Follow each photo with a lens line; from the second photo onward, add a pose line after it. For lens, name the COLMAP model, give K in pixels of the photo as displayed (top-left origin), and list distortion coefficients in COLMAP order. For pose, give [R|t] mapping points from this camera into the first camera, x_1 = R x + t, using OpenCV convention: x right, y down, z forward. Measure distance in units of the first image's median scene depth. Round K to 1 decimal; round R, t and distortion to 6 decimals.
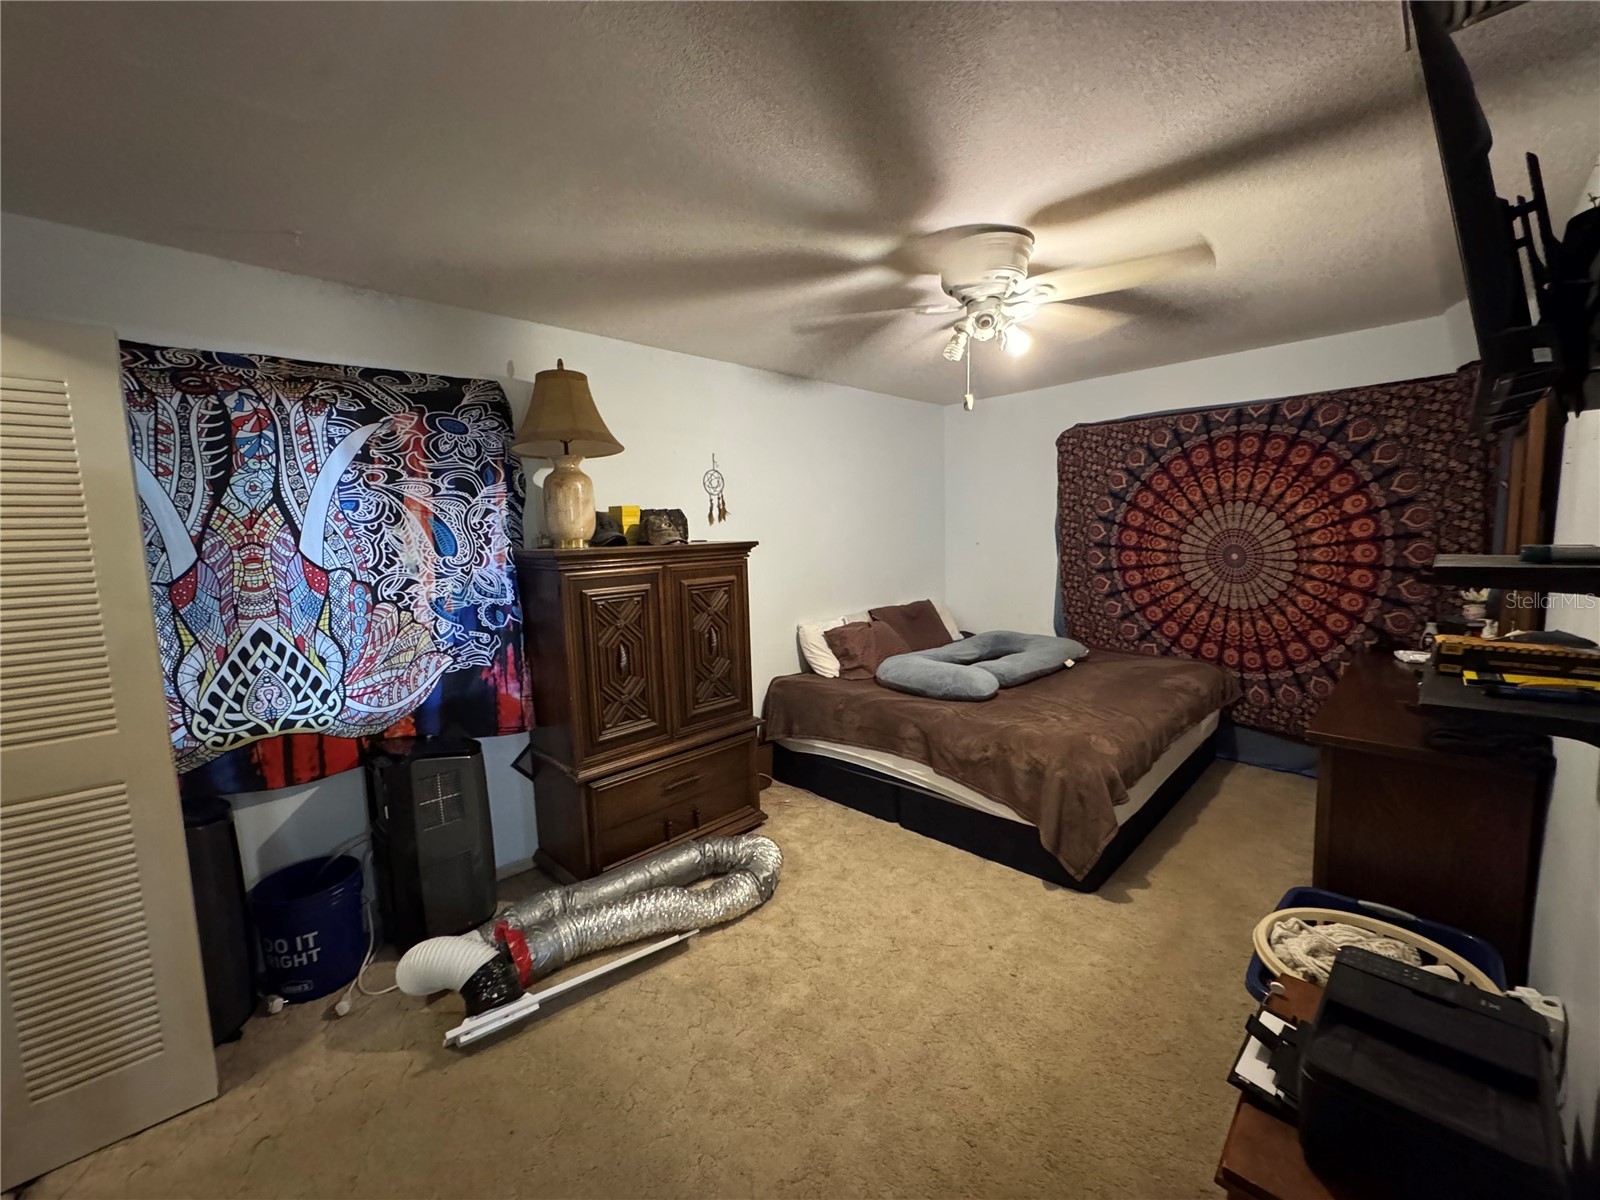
lens RADIAL K [[639.6, 0, 799.8], [0, 639.6, 600.7], [0, 0, 1]] dist [-0.004110, 0.001077]
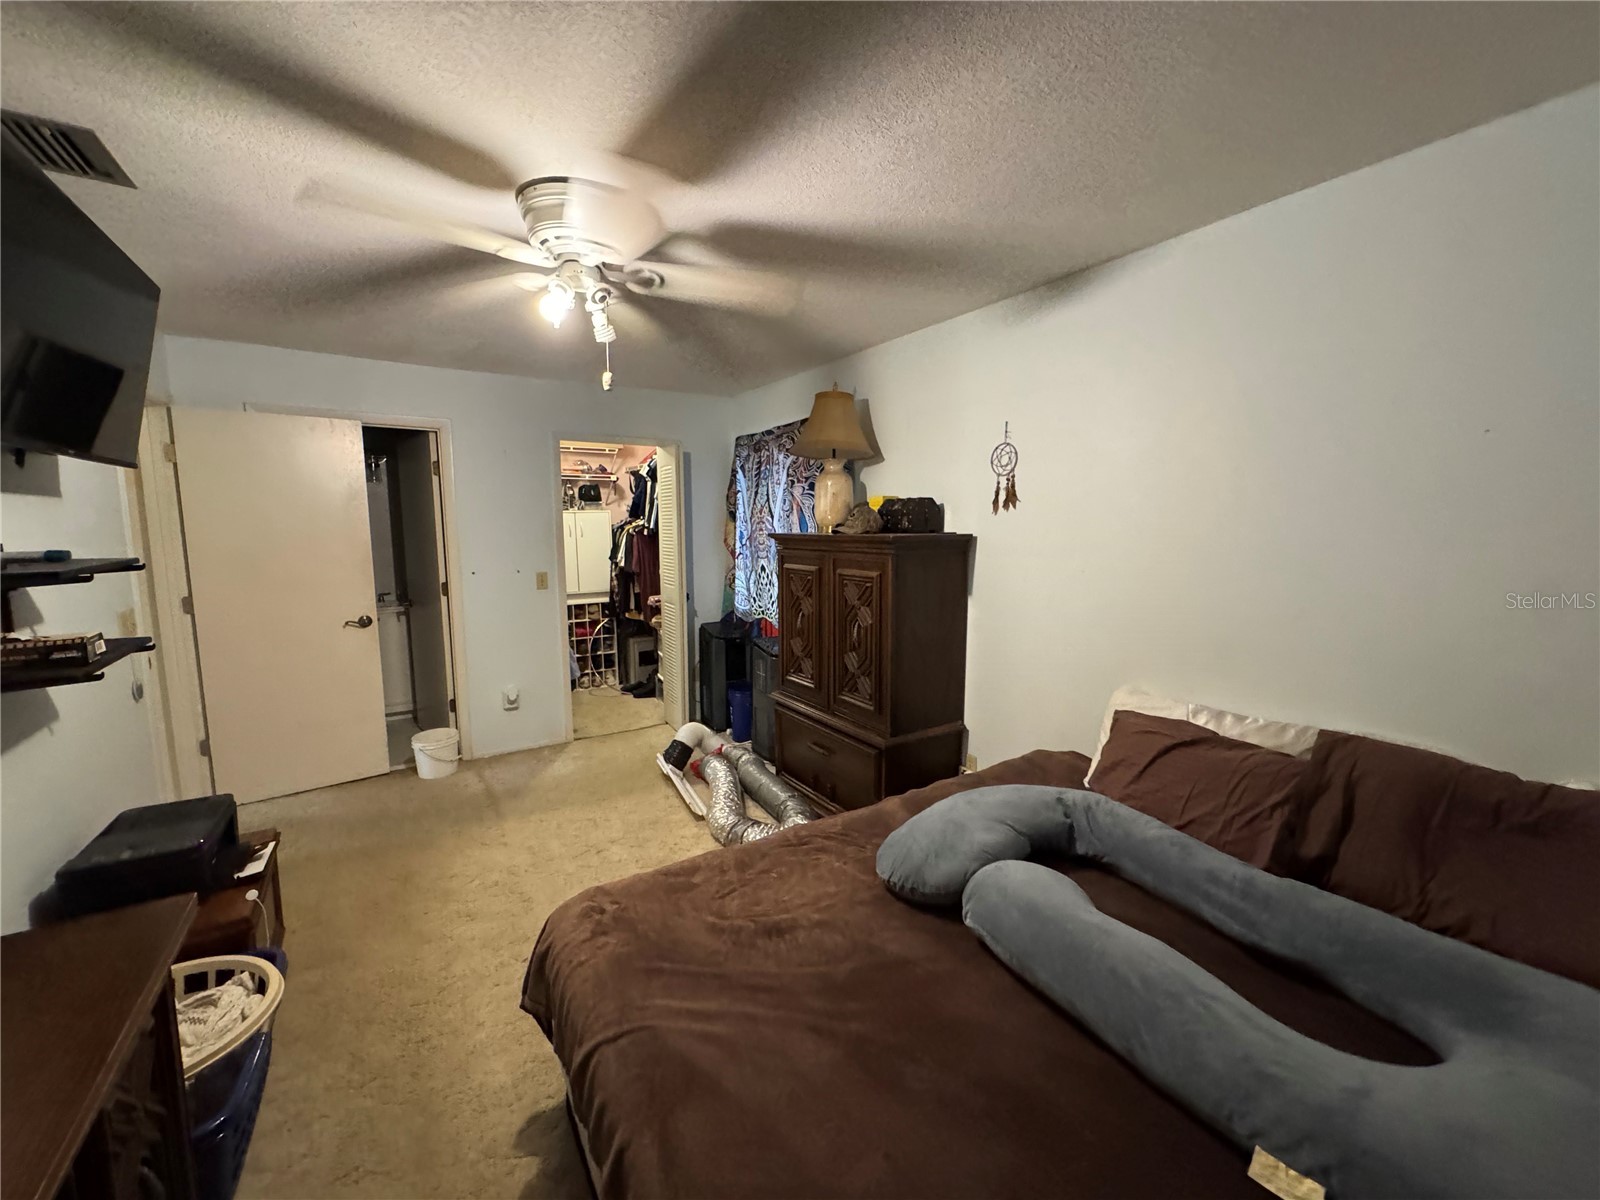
lens RADIAL K [[639.6, 0, 797.6], [0, 639.6, 594.7], [0, 0, 1]] dist [-0.004110, 0.001077]
pose [[-0.176679, 0.134402, -0.975049, 1.097221], [-0.105518, 0.982338, 0.154527, -0.179233], [0.978596, 0.130187, -0.159377, 1.393801]]
